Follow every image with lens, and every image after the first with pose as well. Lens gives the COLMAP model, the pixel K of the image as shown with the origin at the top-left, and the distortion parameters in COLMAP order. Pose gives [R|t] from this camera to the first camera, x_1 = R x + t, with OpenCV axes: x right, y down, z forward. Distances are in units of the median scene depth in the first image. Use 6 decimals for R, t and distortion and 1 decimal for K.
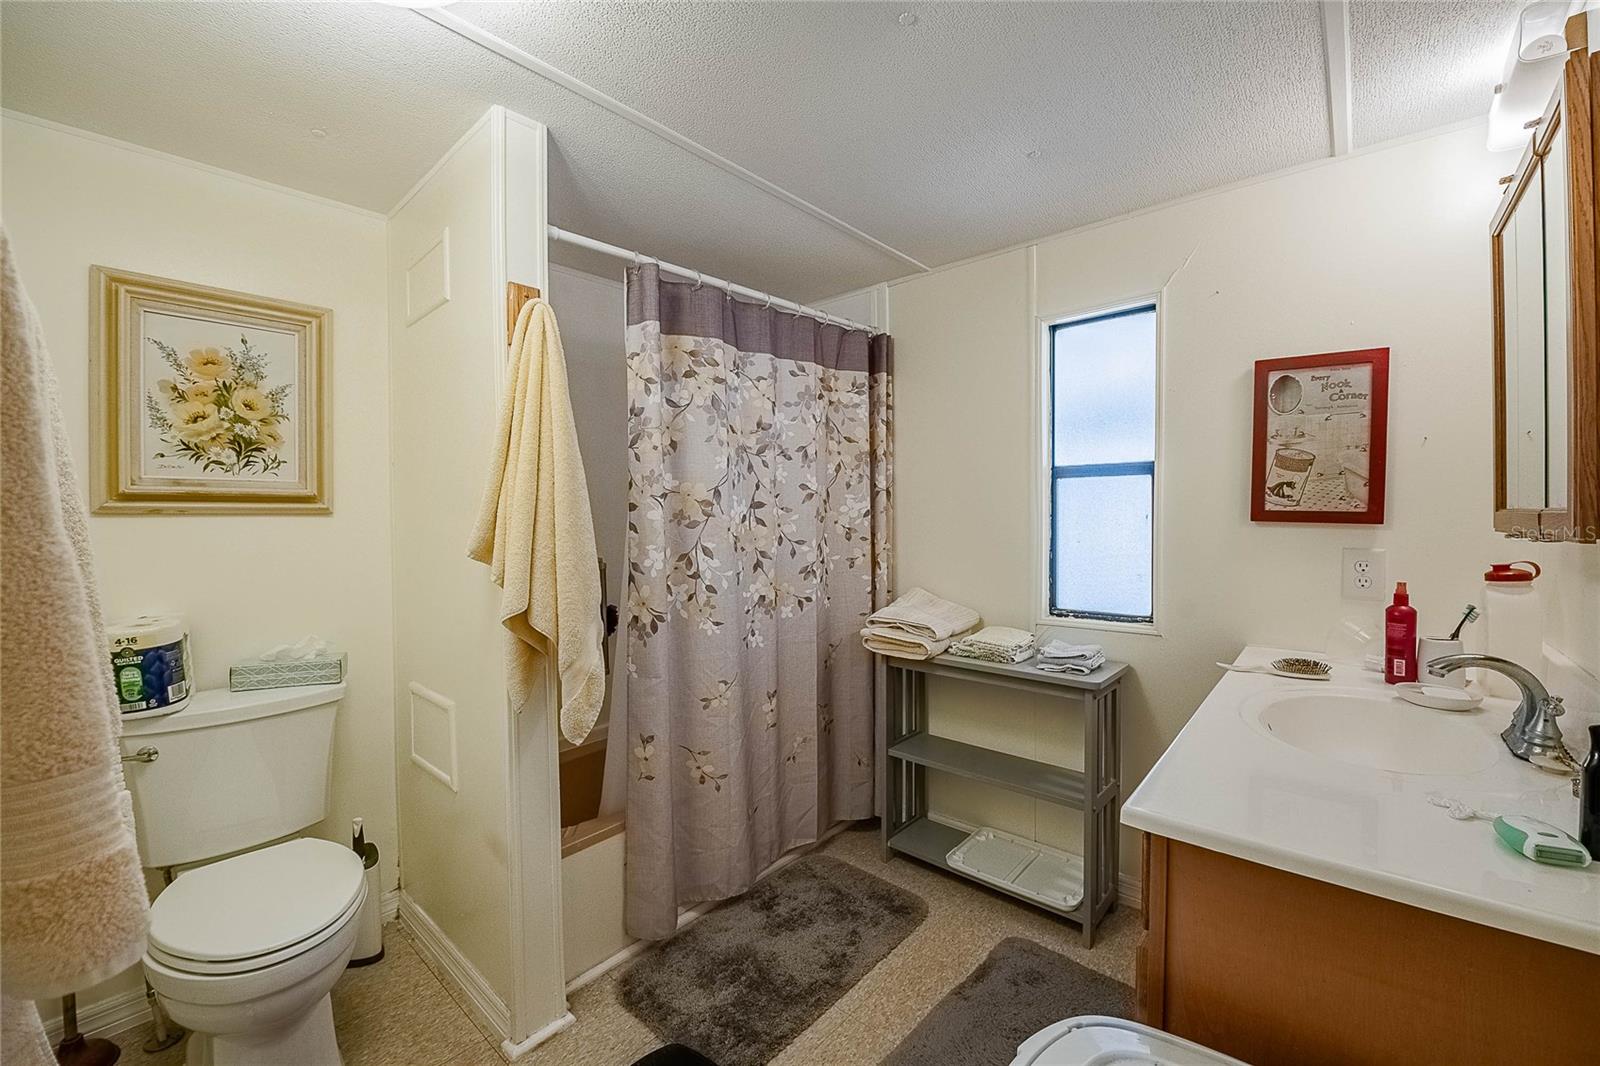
lens RADIAL K [[634.7, 0, 840.6], [0, 634.7, 509.6], [0, 0, 1]] dist [-0.017062, 0.000296]
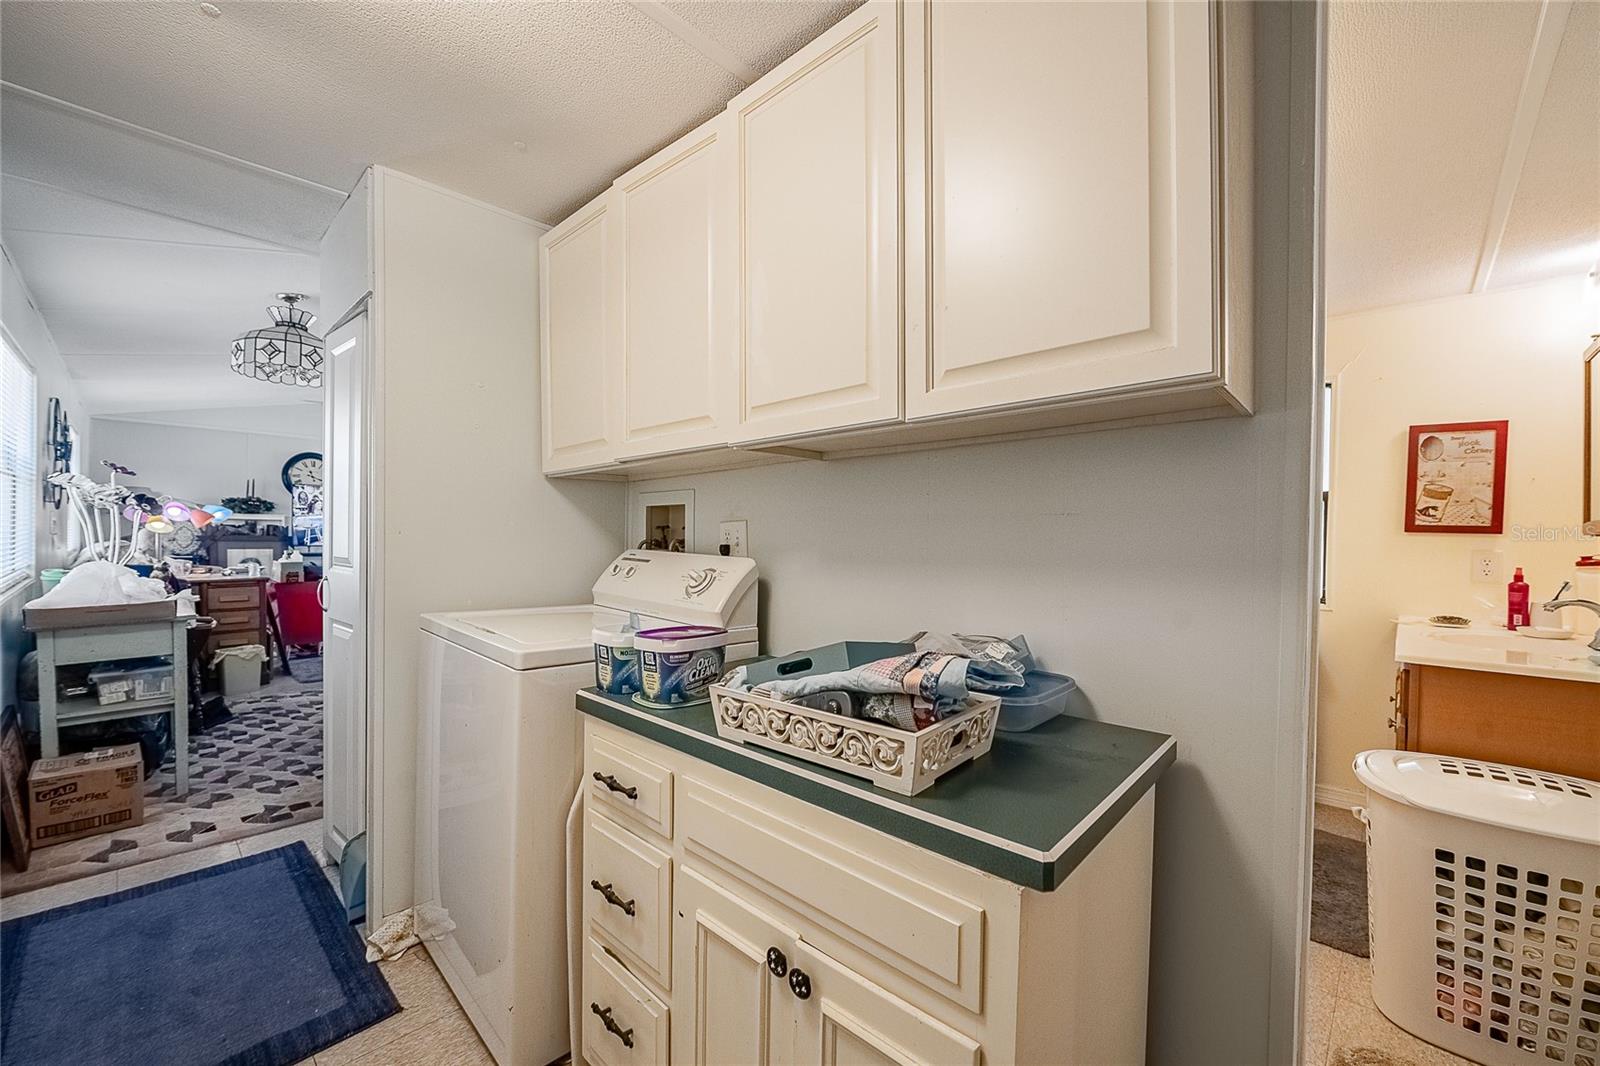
lens RADIAL K [[634.7, 0, 793.8], [0, 634.7, 534.9], [0, 0, 1]] dist [-0.017062, 0.000296]
pose [[0.996100, 0.022434, -0.085326, -0.731393], [-0.022835, 0.999732, -0.003724, 0.069348], [0.085220, 0.005658, 0.996346, -0.662636]]
